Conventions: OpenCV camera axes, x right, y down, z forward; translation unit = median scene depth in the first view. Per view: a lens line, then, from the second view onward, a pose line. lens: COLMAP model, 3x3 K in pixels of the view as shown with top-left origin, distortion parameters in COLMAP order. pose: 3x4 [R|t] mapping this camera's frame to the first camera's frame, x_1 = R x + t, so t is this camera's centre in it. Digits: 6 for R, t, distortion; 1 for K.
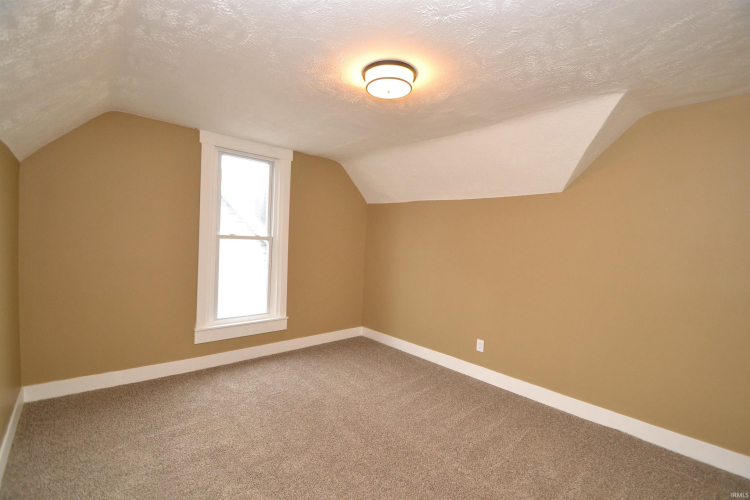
lens RADIAL K [[332.6, 0, 371.6], [0, 332.6, 251.7], [0, 0, 1]] dist [0.021556, -0.022785]
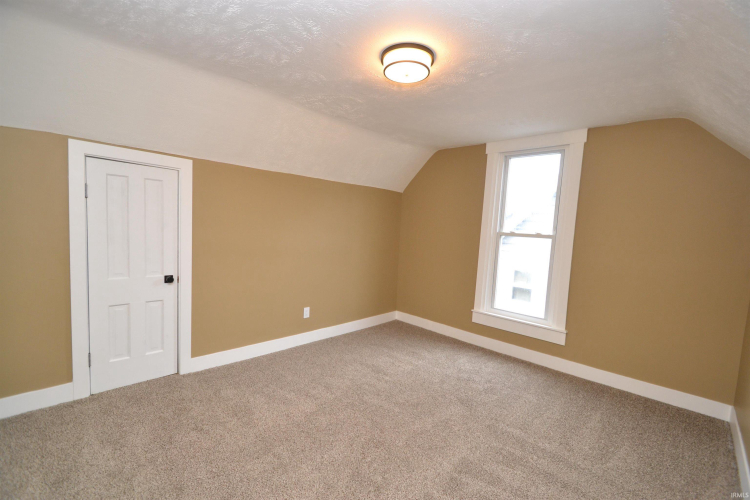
lens RADIAL K [[332.6, 0, 371.6], [0, 332.6, 251.7], [0, 0, 1]] dist [0.021556, -0.022785]
pose [[0.066524, 0.049226, -0.996570, 0.614548], [-0.076608, 0.996086, 0.044089, -0.002642], [0.994840, 0.073412, 0.070035, 0.501247]]
